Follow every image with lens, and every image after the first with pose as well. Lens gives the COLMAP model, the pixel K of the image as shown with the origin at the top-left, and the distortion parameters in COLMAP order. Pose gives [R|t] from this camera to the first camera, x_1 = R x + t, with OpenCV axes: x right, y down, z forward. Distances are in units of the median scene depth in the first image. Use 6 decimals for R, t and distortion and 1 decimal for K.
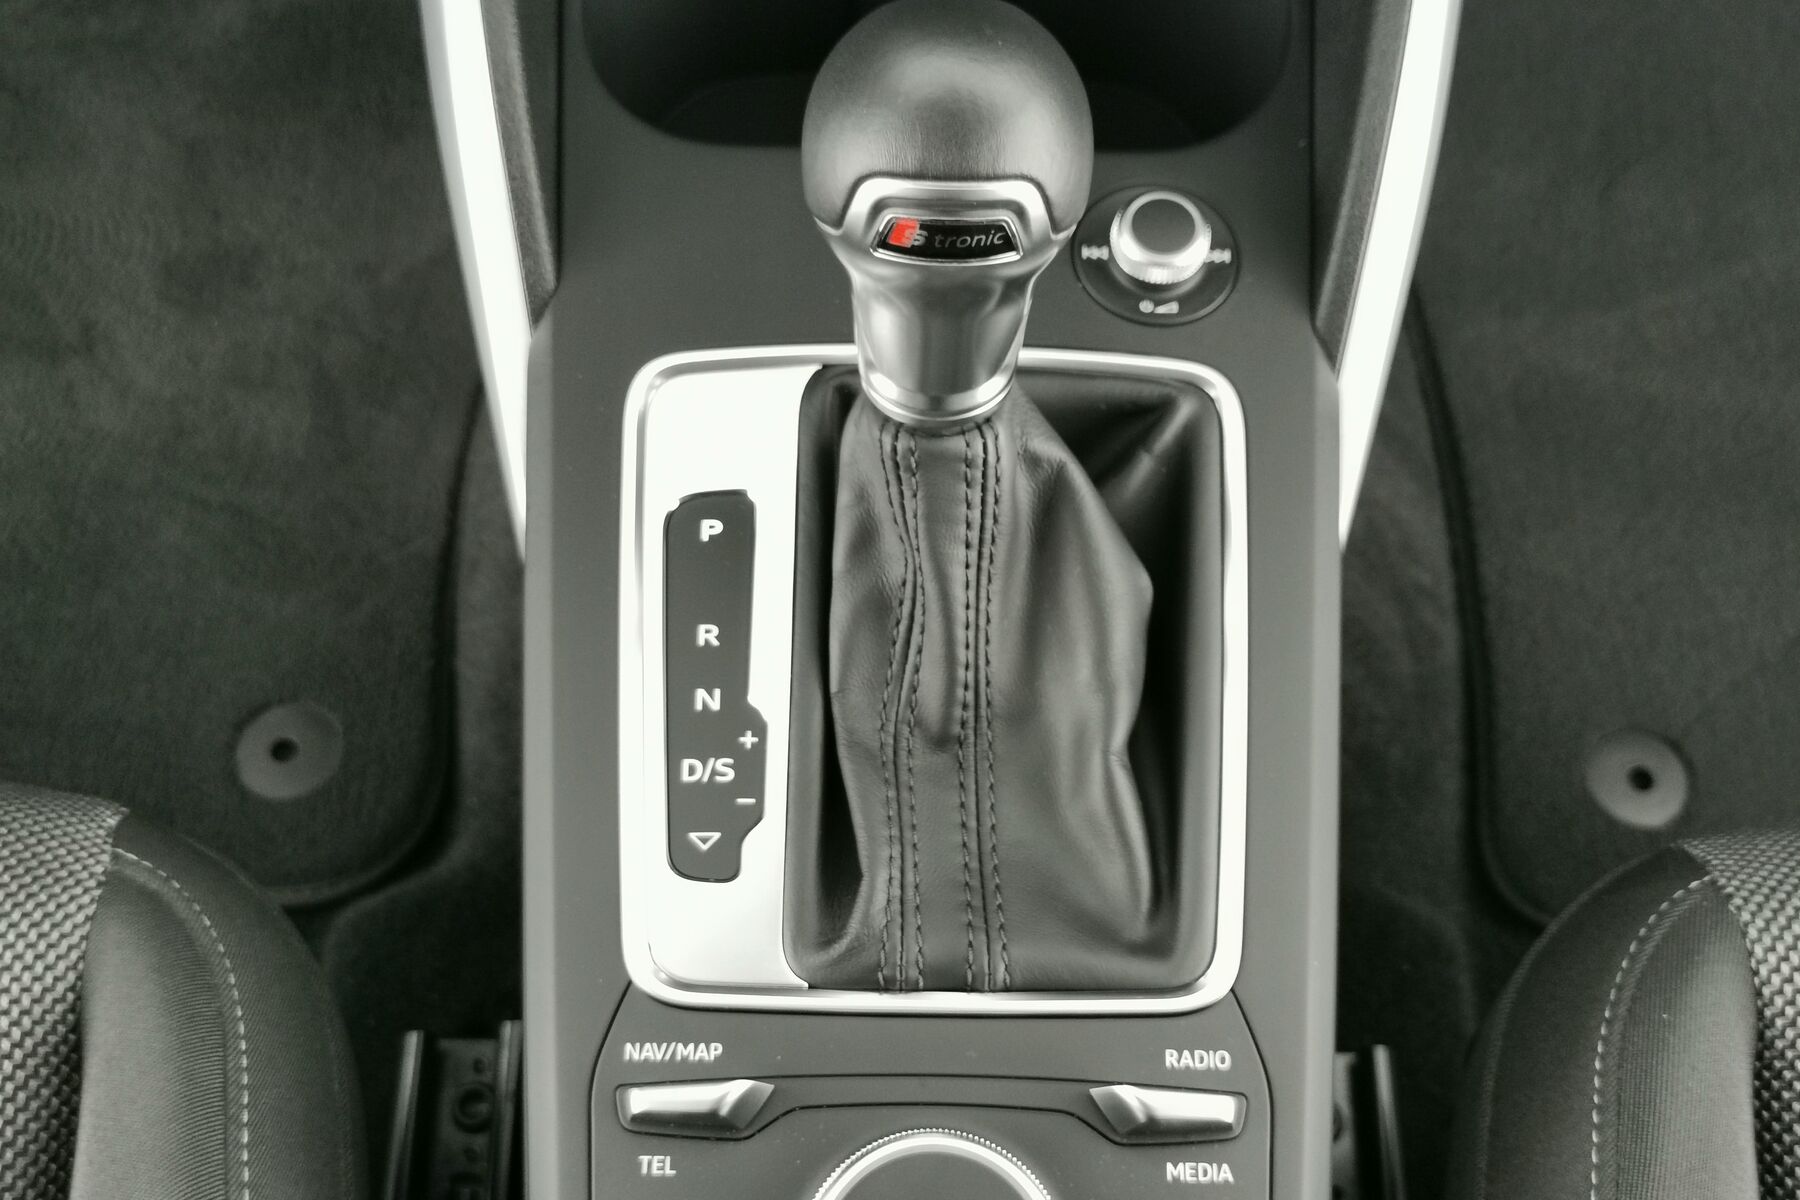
lens RADIAL K [[2049.0, 0, 900.0], [0, 2049.0, 600.0], [0, 0, 1]] dist [0.000639, 0.006944]
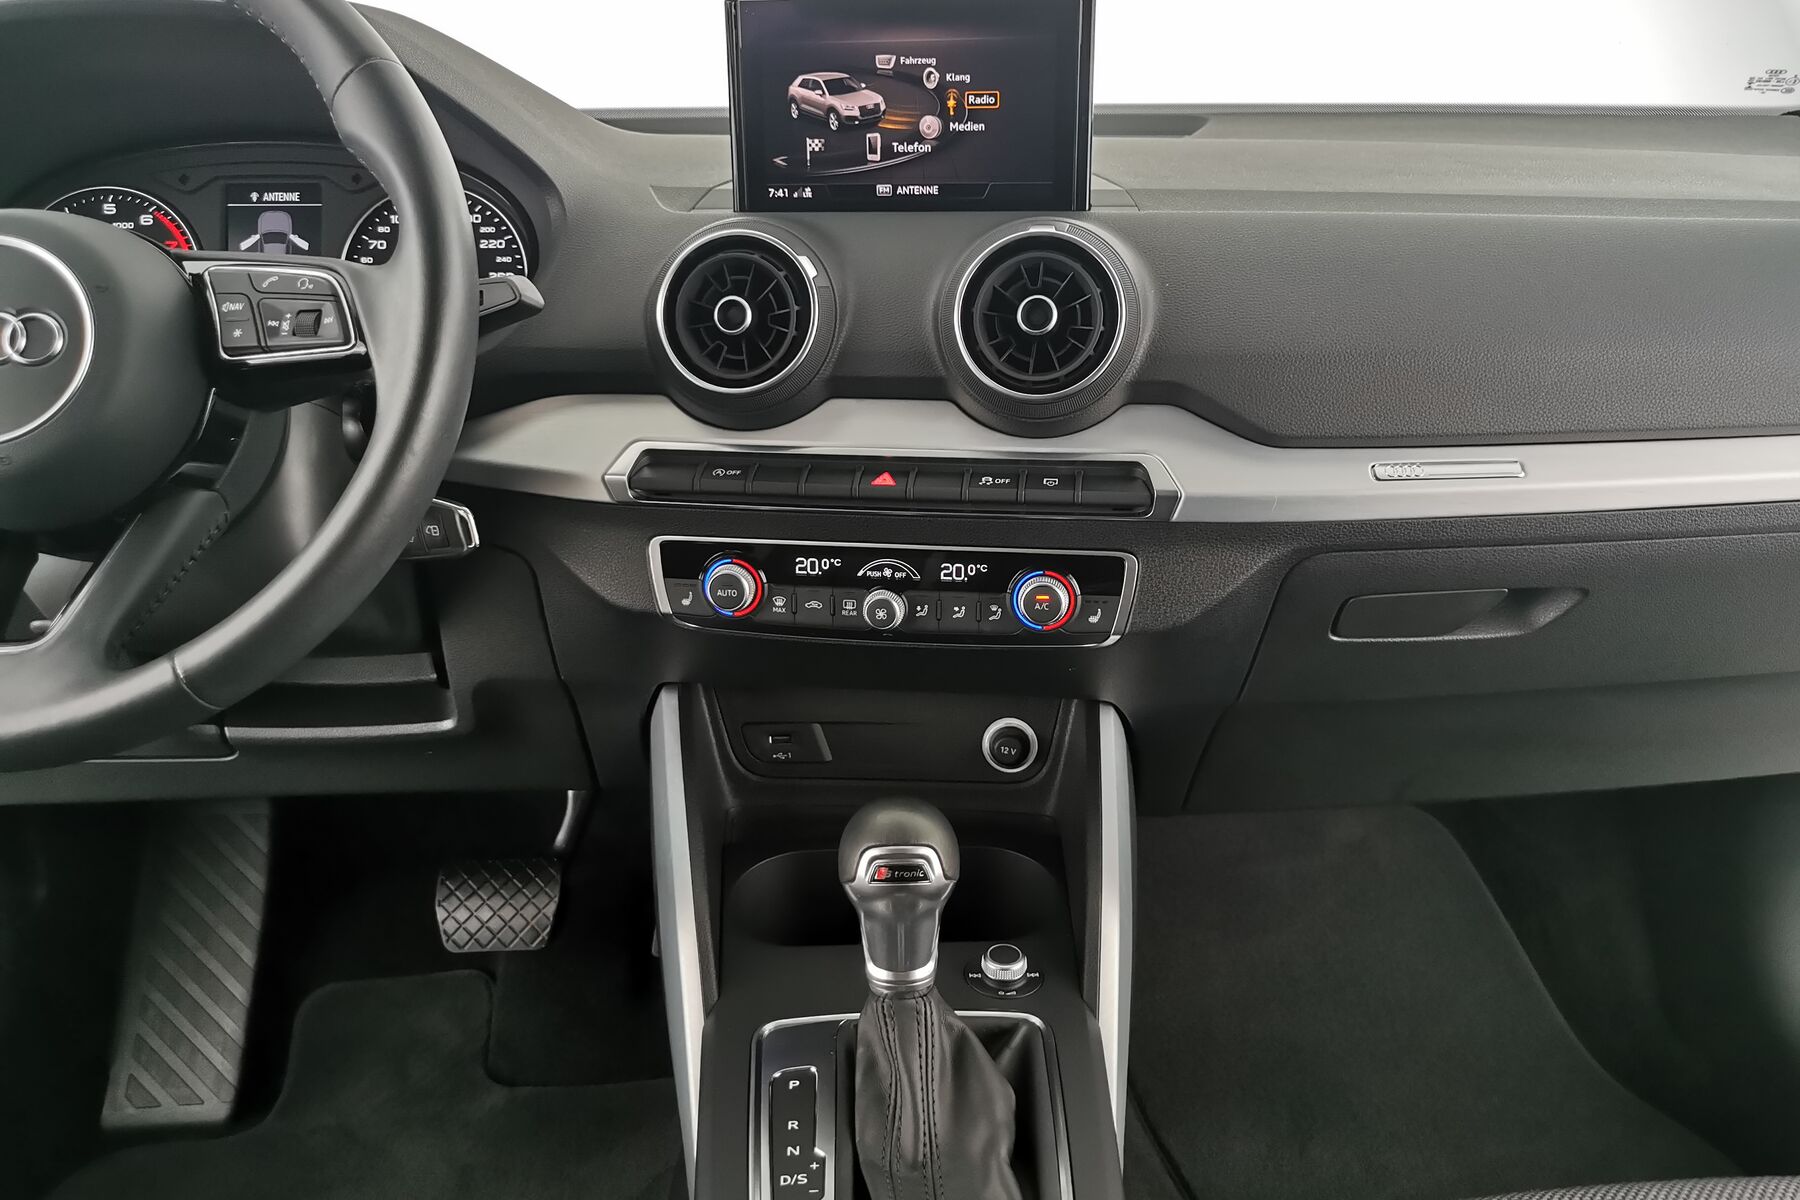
lens RADIAL K [[1395.5, 0, 903.3], [0, 1395.5, 583.8], [0, 0, 1]] dist [0.048105, -0.058378]
pose [[0.998517, -0.040369, 0.036518, -0.016174], [0.054309, 0.693029, -0.718861, 0.645186], [0.003711, 0.719779, 0.694194, -0.320113]]
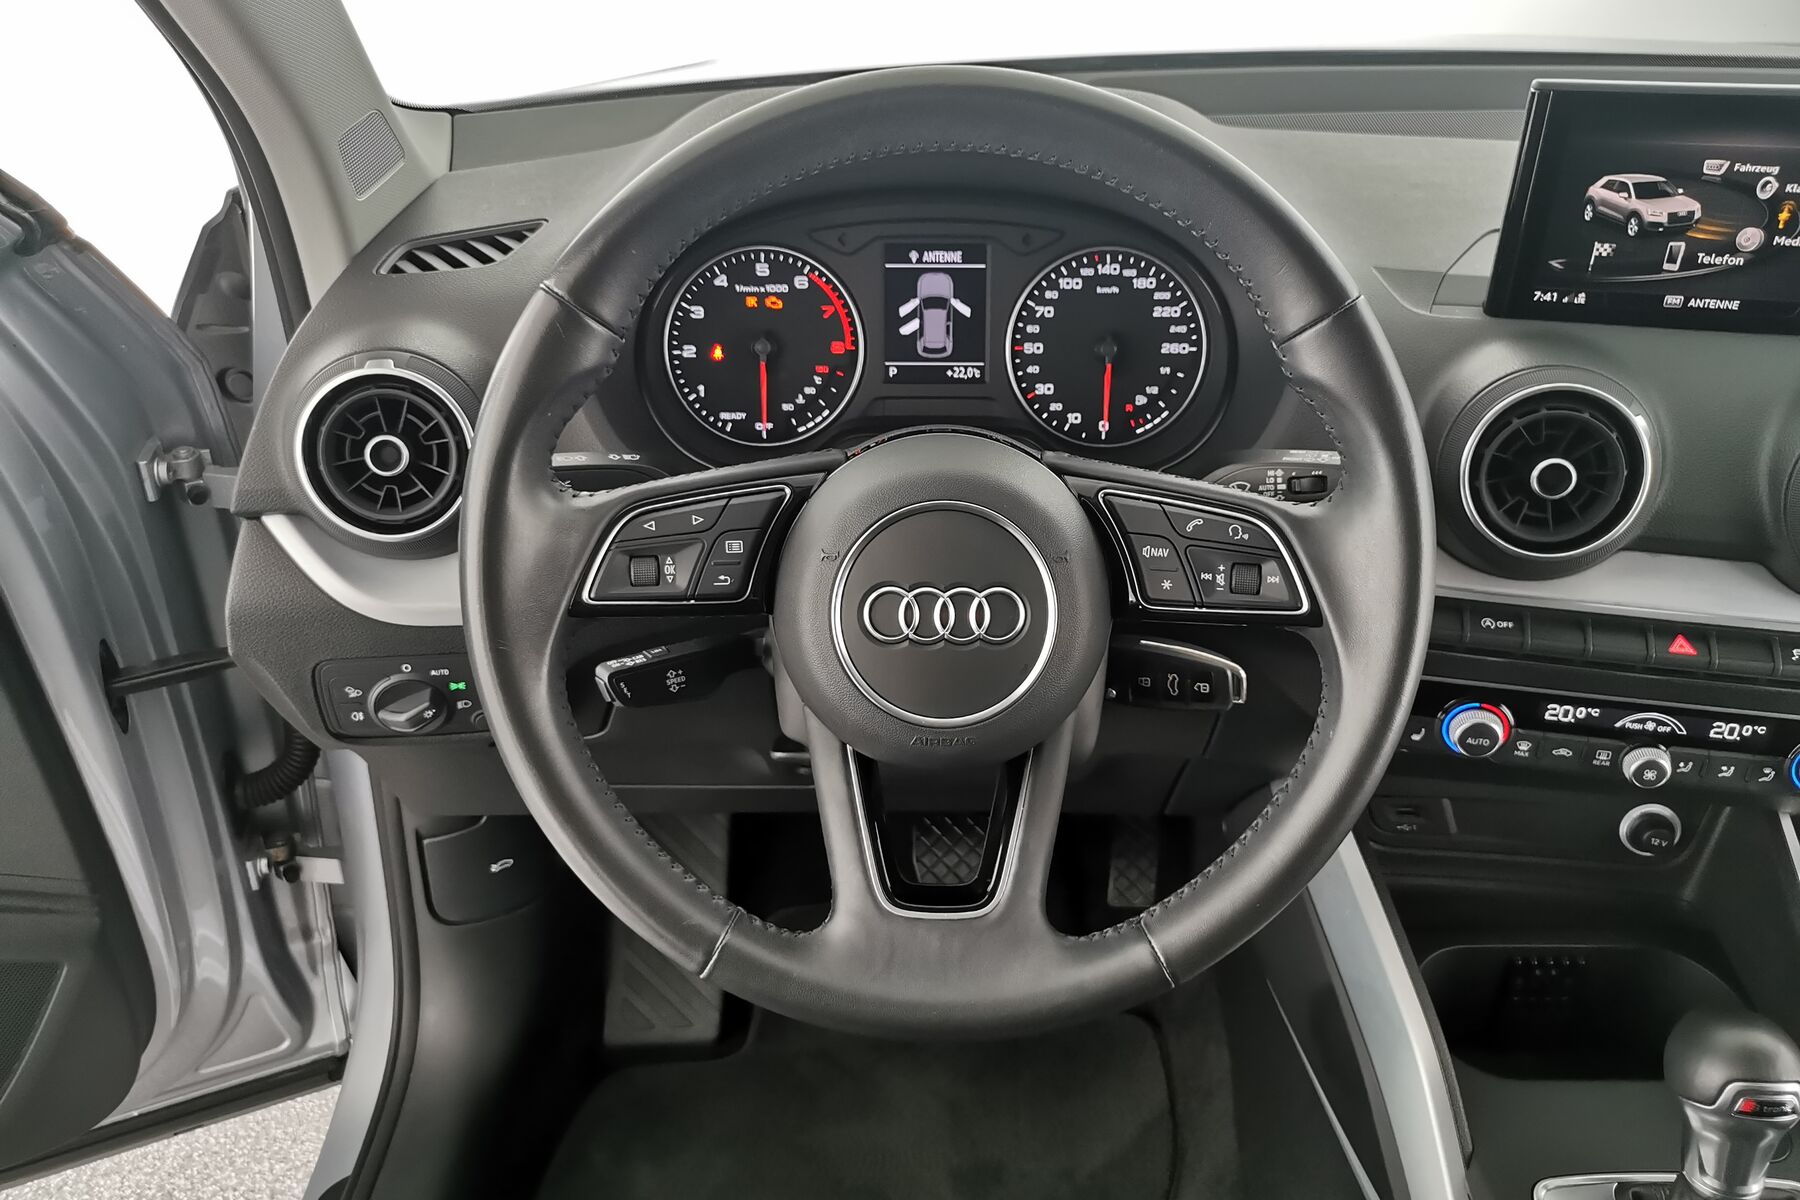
lens RADIAL K [[1414.2, 0, 894.6], [0, 1414.2, 584.2], [0, 0, 1]] dist [0.012387, -0.009758]
pose [[0.999755, -0.020865, -0.007350, -0.824143], [0.013345, 0.833845, -0.551837, 0.182647], [0.017643, 0.551604, 0.833920, -0.629849]]
